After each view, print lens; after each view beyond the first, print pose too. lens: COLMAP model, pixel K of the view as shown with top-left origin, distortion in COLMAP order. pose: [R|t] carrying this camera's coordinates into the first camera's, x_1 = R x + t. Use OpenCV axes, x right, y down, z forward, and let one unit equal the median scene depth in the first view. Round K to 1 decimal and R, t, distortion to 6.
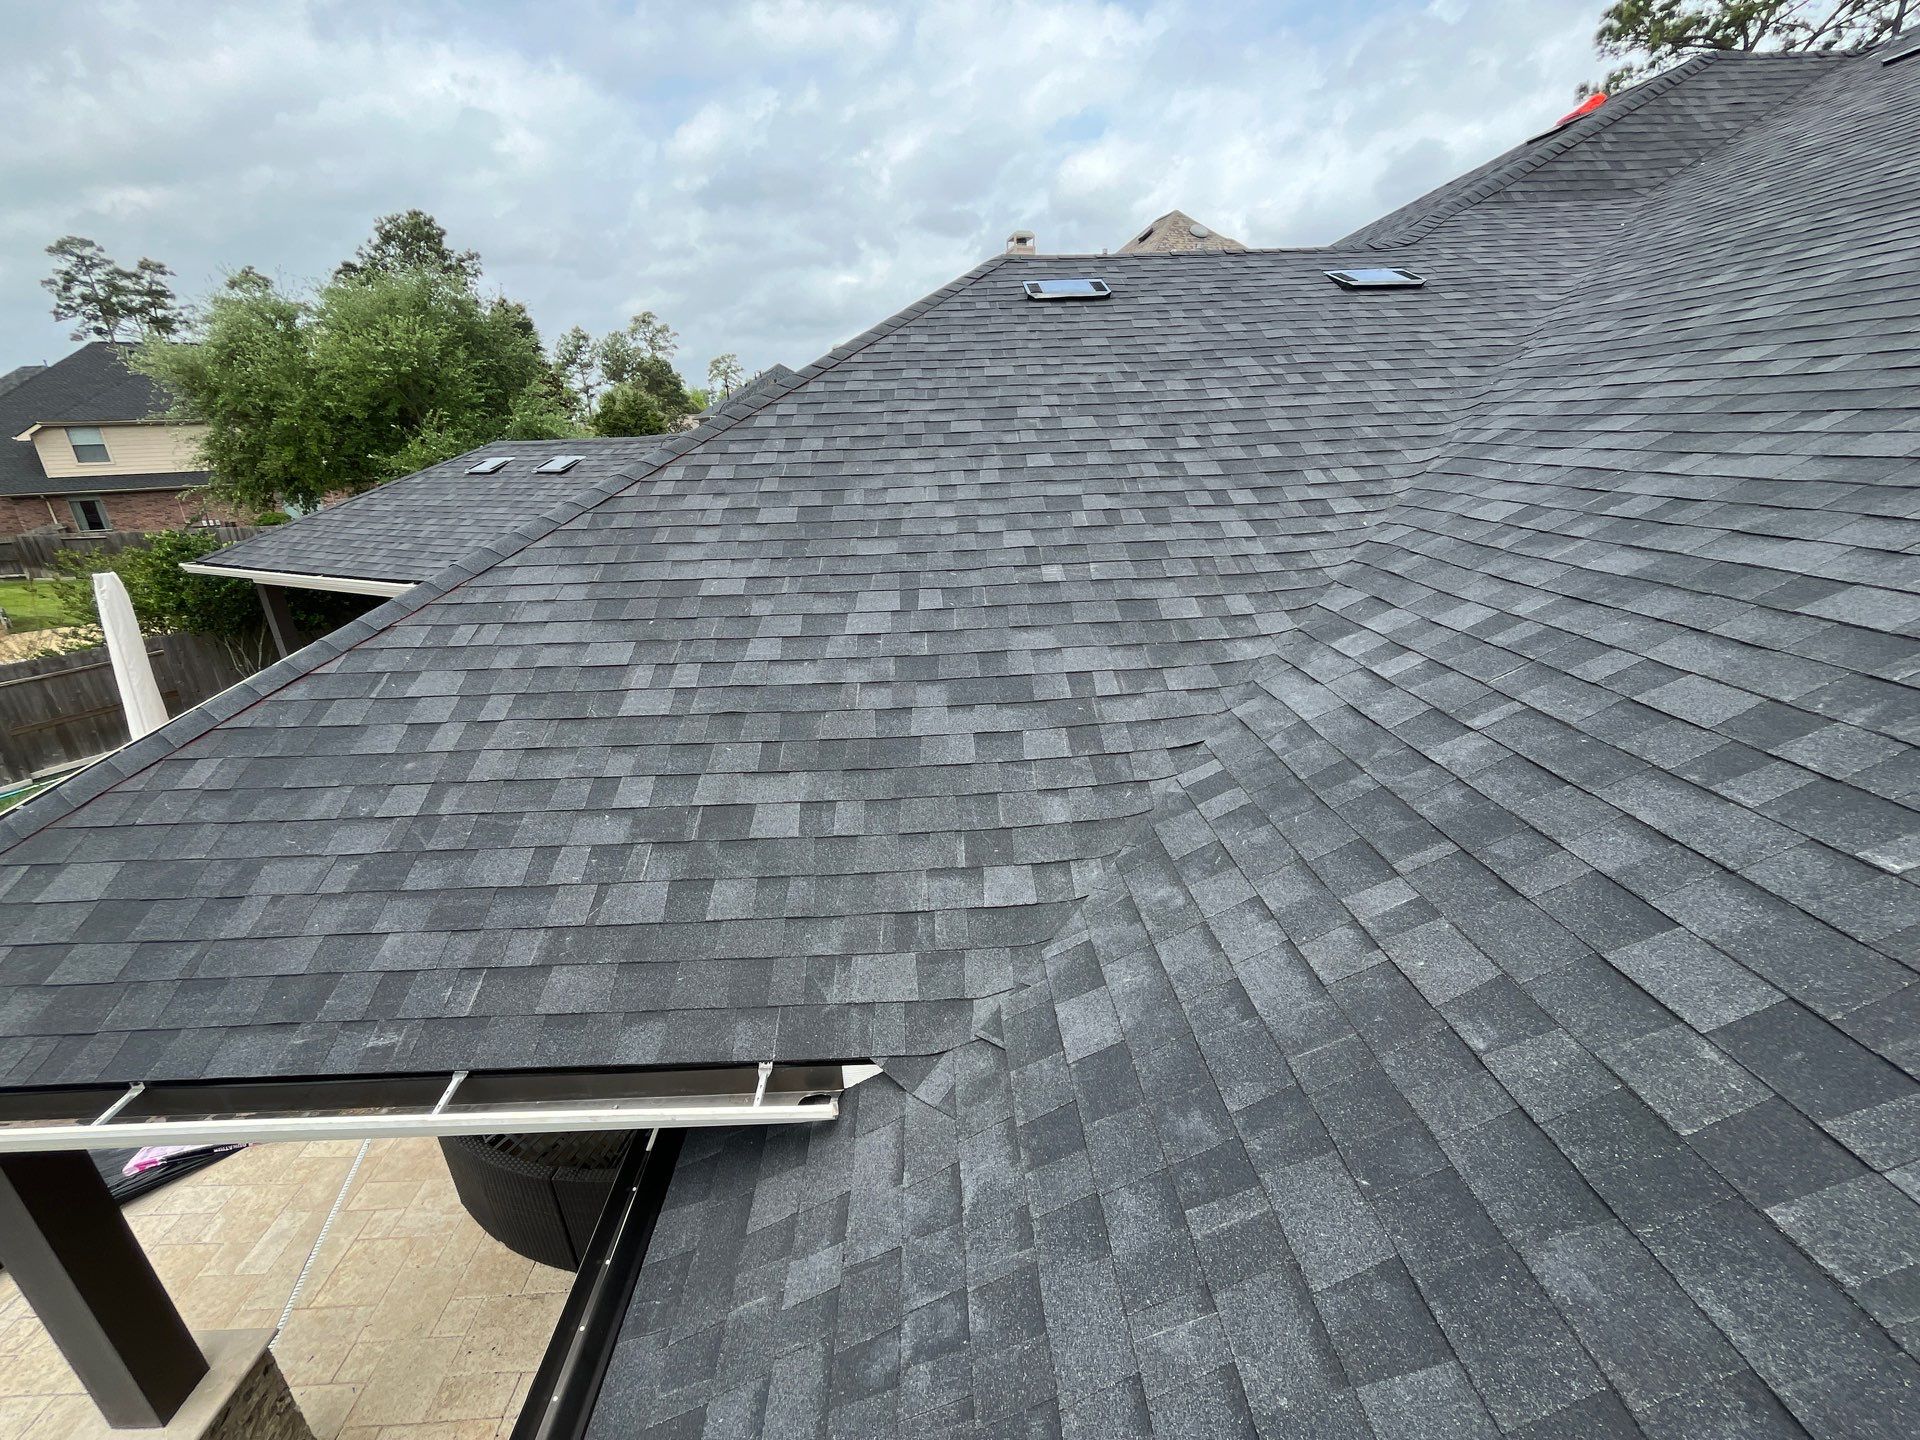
lens RADIAL K [[784.4, 0, 951.4], [0, 784.4, 725.0], [0, 0, 1]] dist [-0.008654, 0.000216]
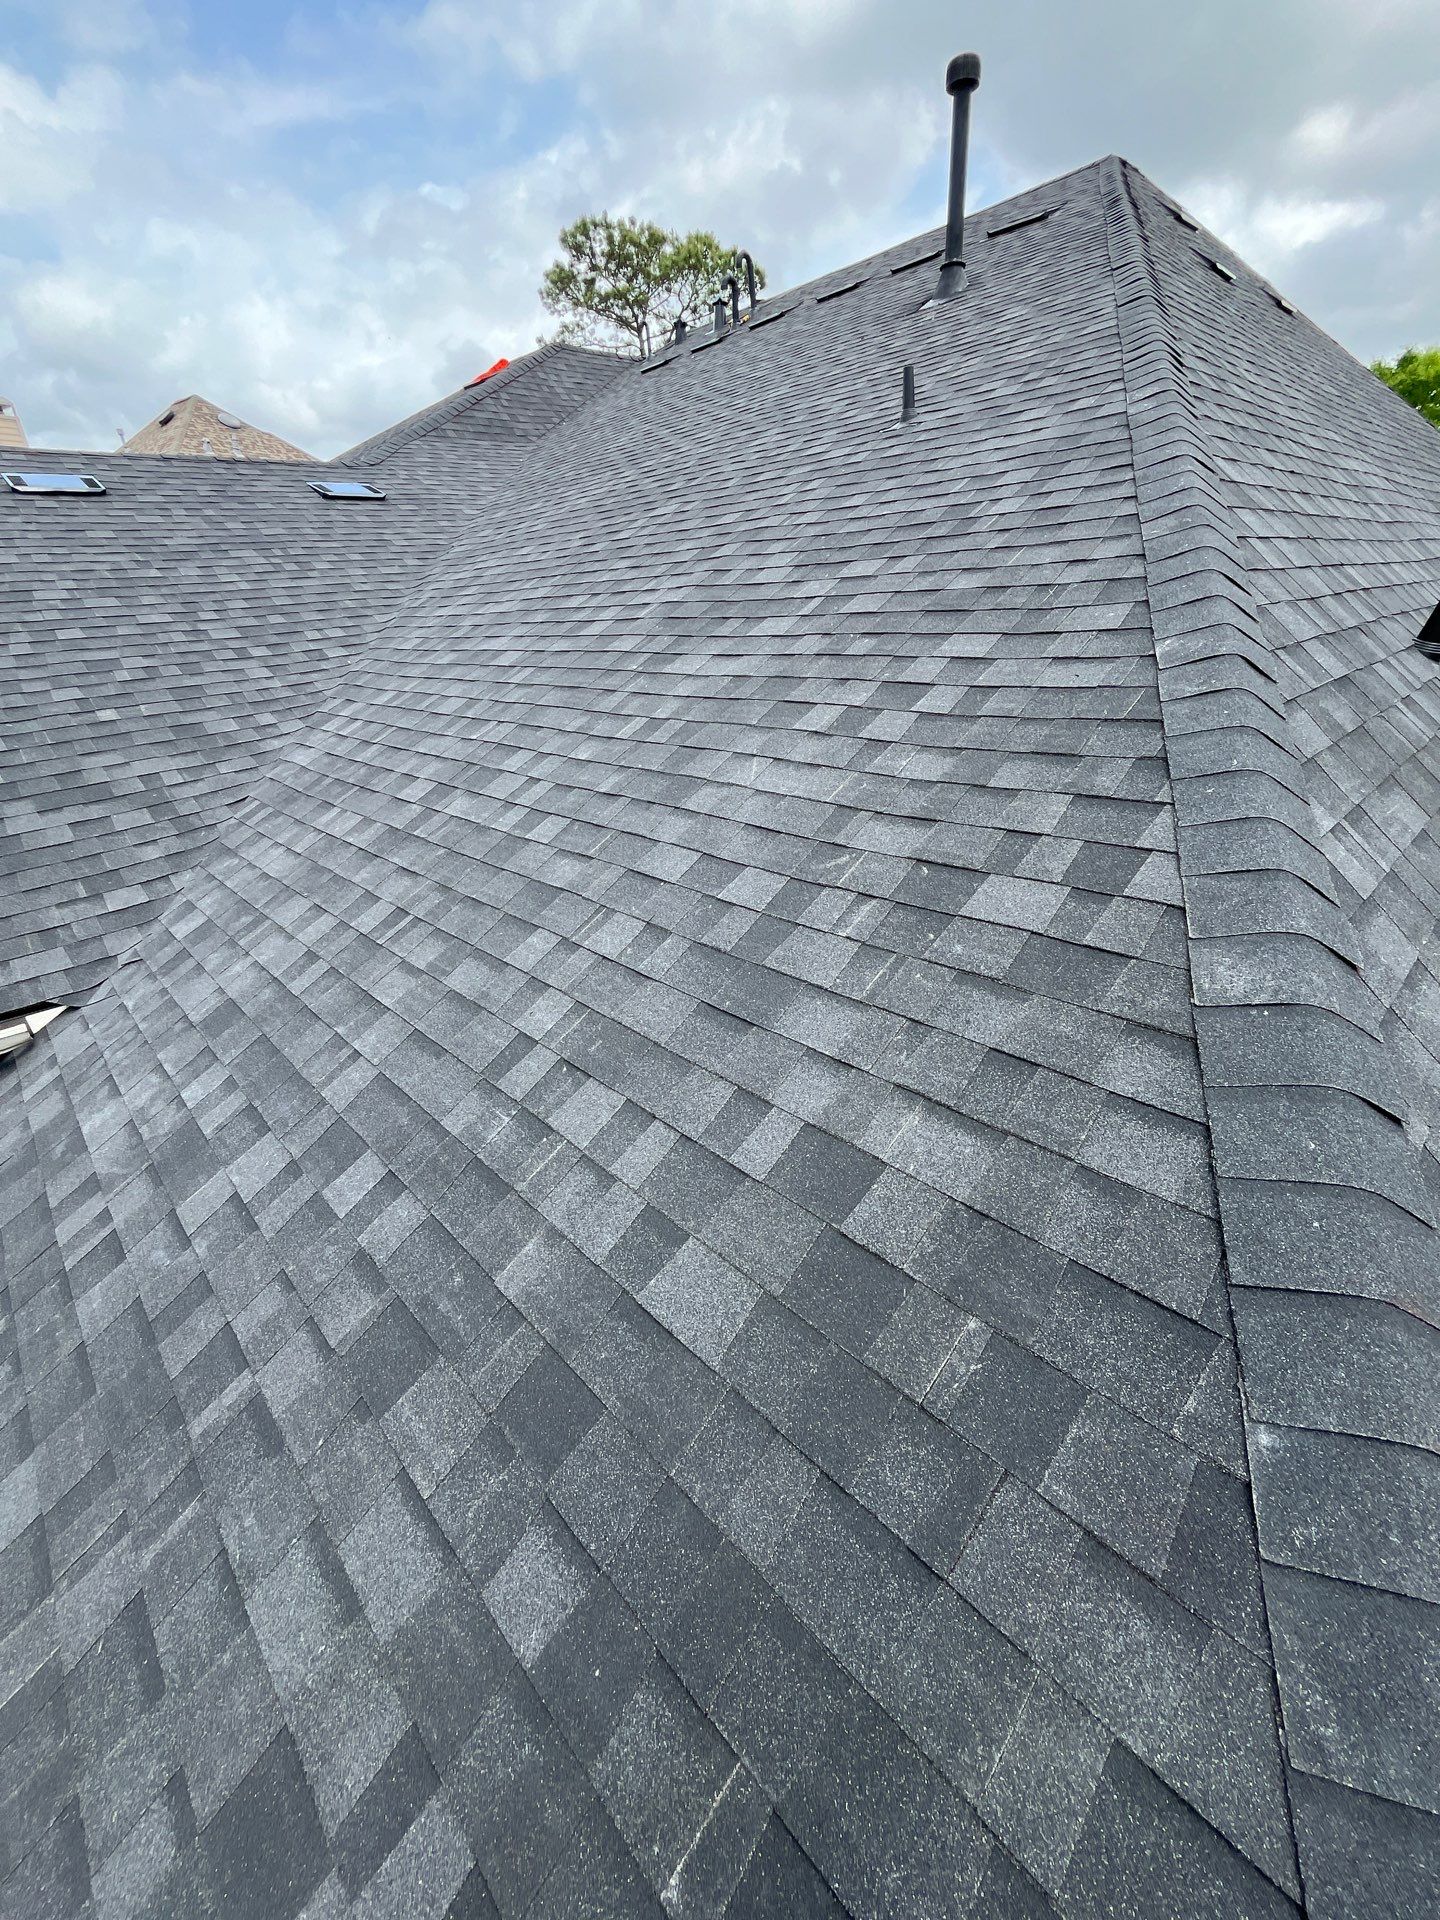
lens RADIAL K [[784.4, 0, 728.2], [0, 784.4, 956.9], [0, 0, 1]] dist [-0.008654, 0.000216]
pose [[0.740046, -0.290961, 0.606361, -0.006925], [0.270727, 0.954182, 0.127448, 0.244527], [-0.615661, 0.069841, 0.784910, -0.498047]]
